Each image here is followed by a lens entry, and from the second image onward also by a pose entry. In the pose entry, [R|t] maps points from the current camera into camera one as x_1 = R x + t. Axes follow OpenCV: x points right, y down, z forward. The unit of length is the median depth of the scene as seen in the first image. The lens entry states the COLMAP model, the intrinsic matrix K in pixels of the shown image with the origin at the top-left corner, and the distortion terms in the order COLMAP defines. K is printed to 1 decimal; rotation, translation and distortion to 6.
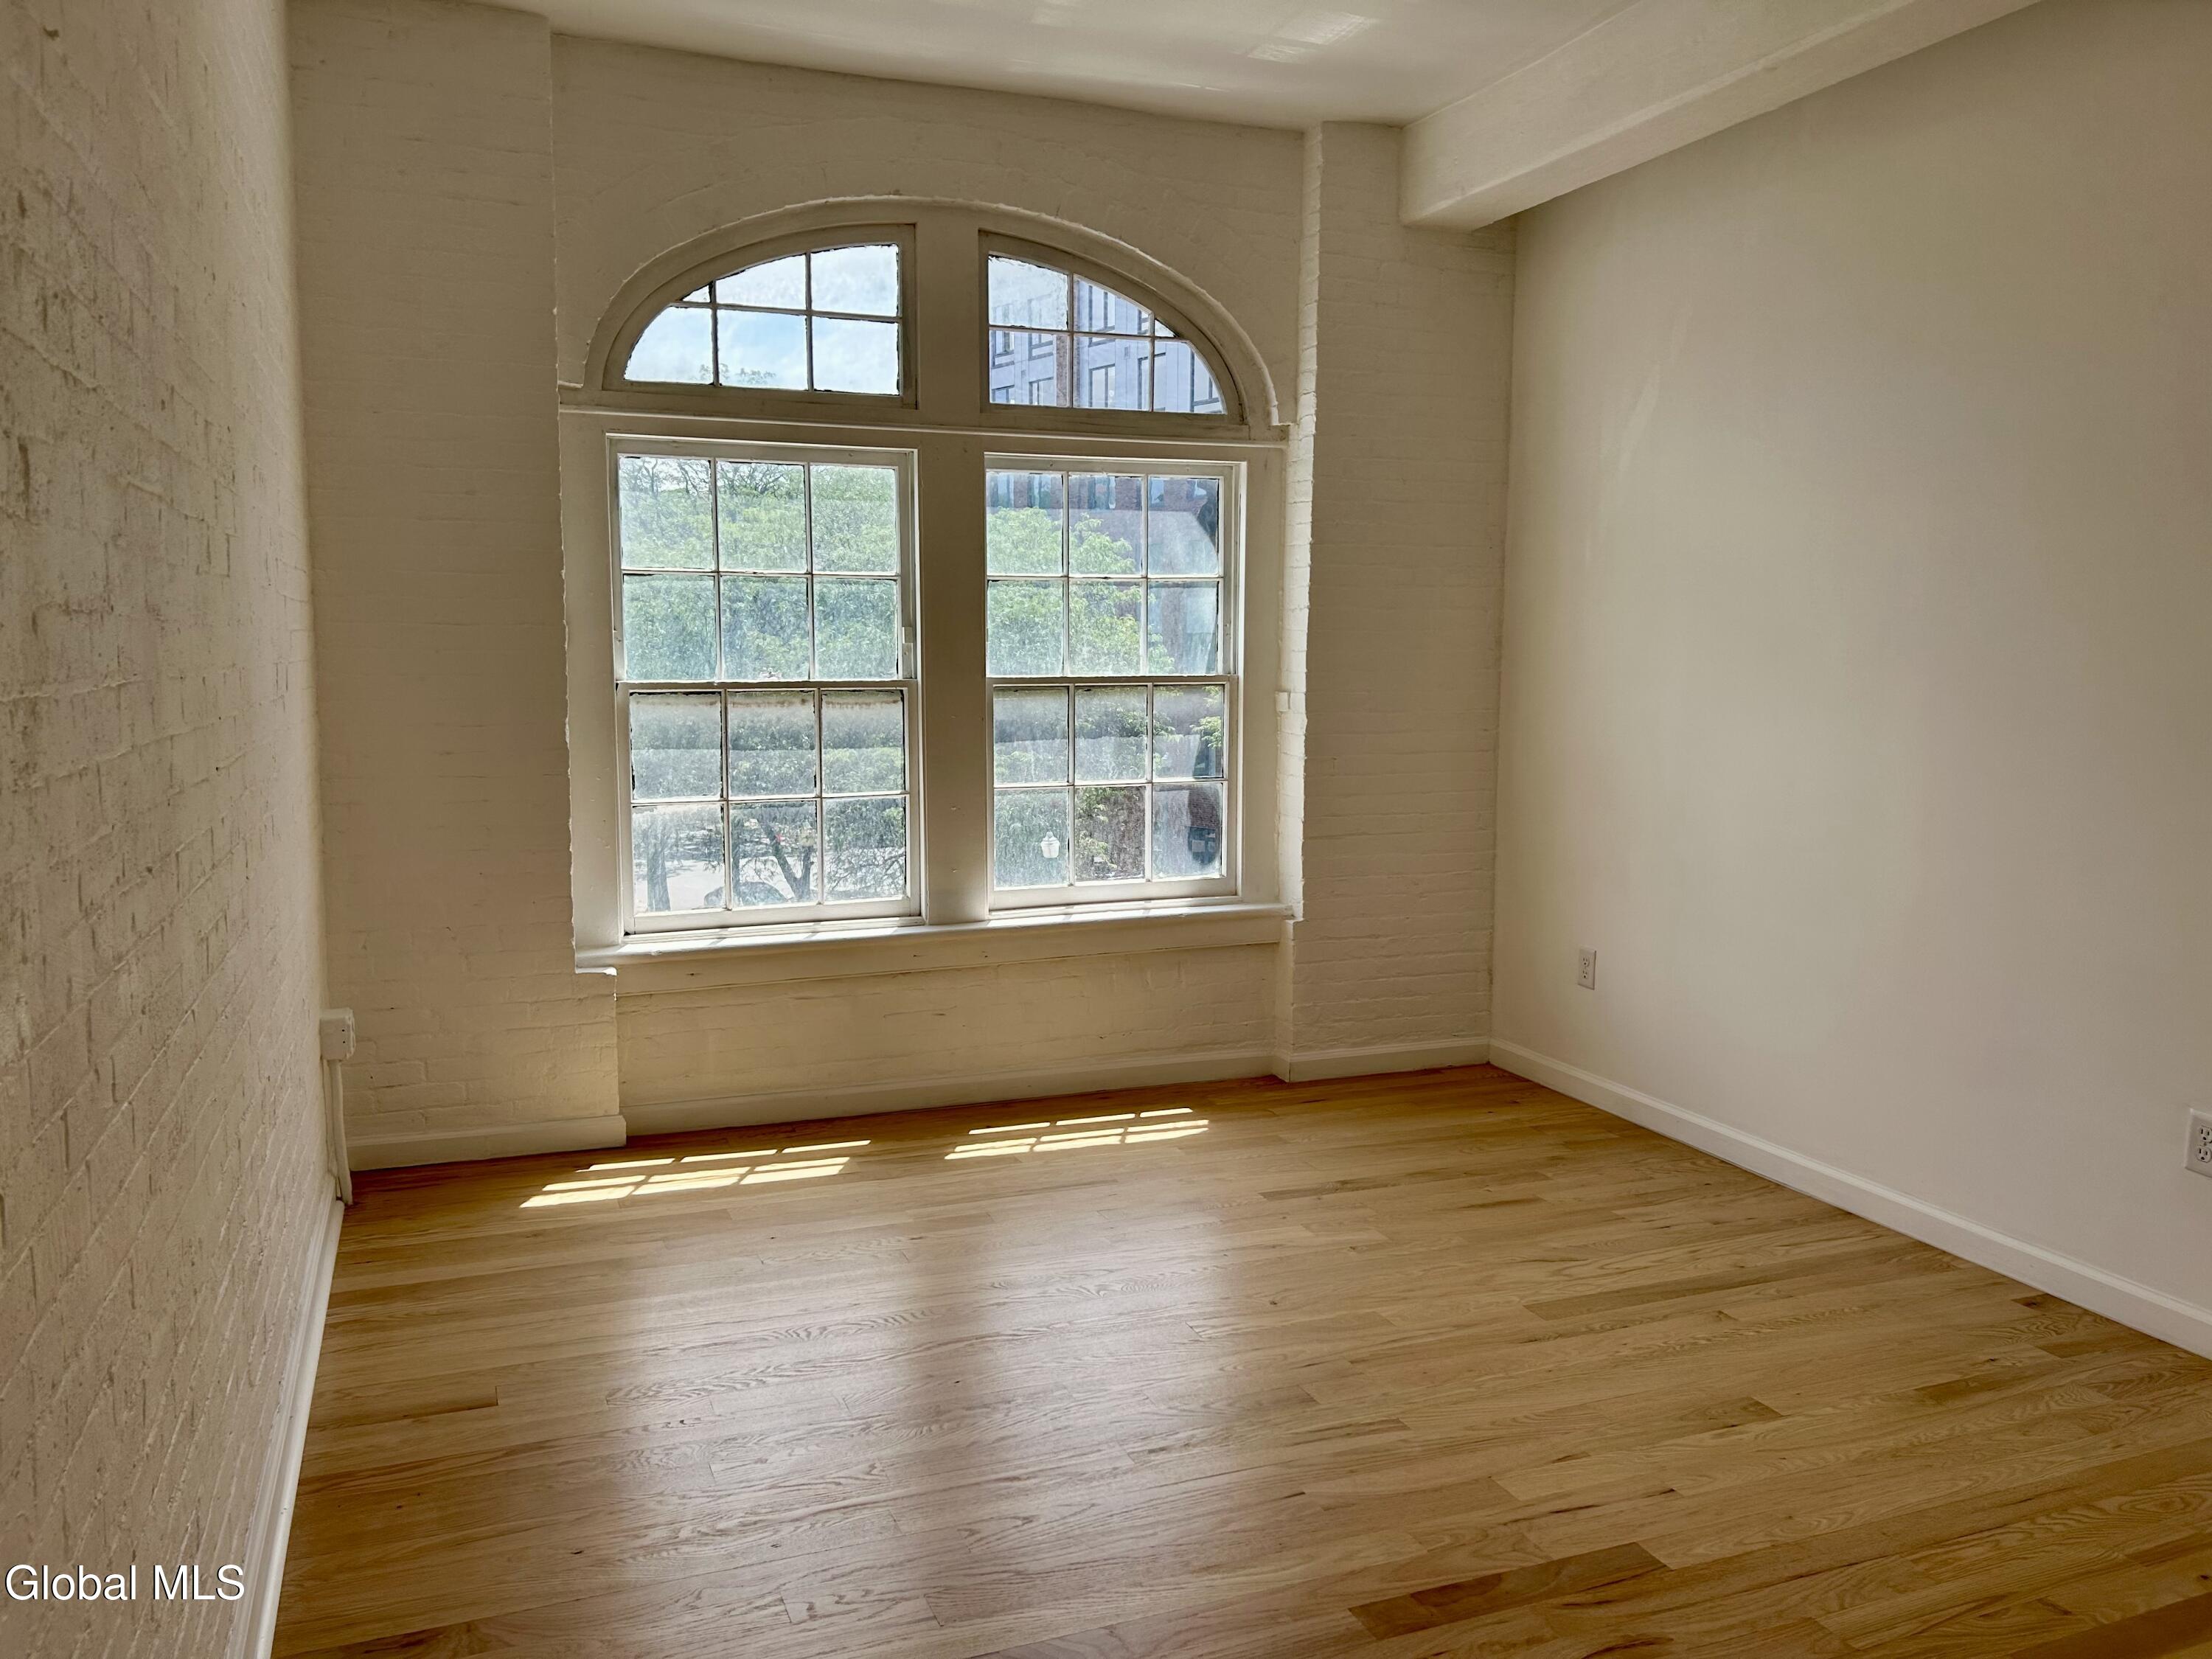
lens RADIAL K [[1660.5, 0, 1076.3], [0, 1660.5, 869.9], [0, 0, 1]] dist [0.057209, -0.061829]
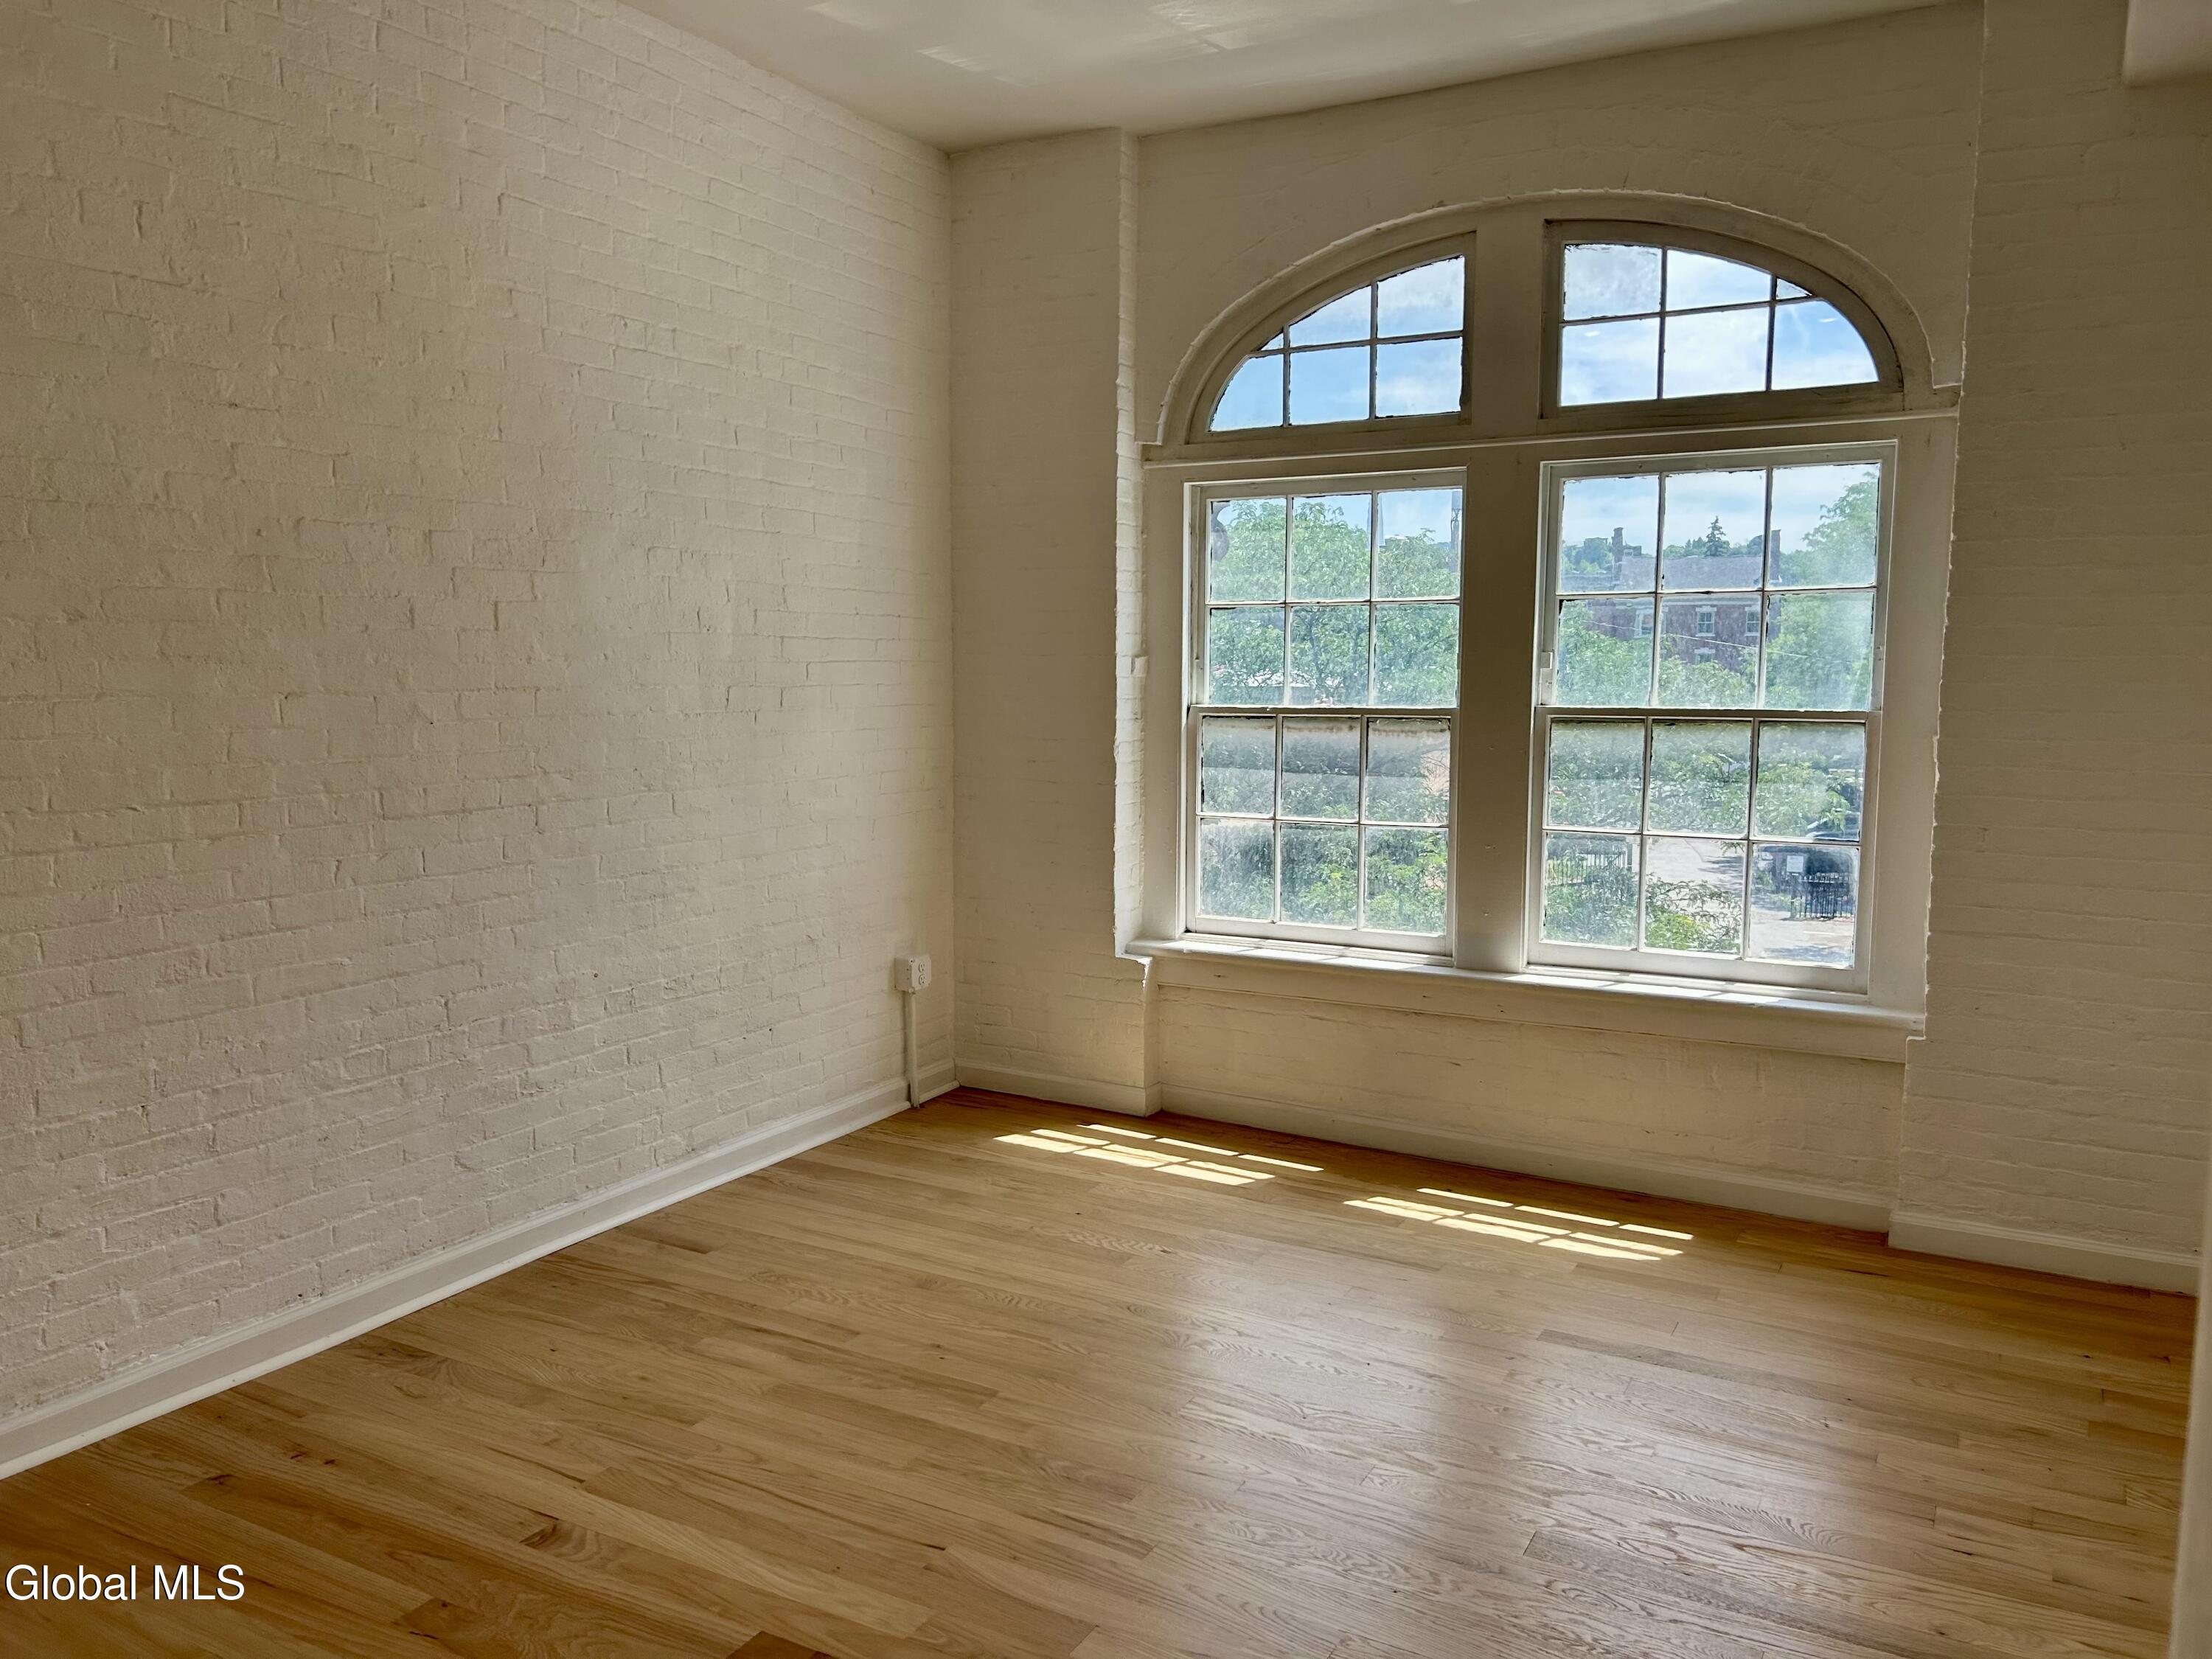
lens RADIAL K [[1634.1, 0, 1038.7], [0, 1634.1, 876.7], [0, 0, 1]] dist [0.002195, -0.039137]
pose [[0.612952, 0.103392, -0.783326, 0.508235], [-0.107744, 0.993078, 0.046767, -0.037698], [0.782739, 0.055733, 0.619849, 0.247047]]
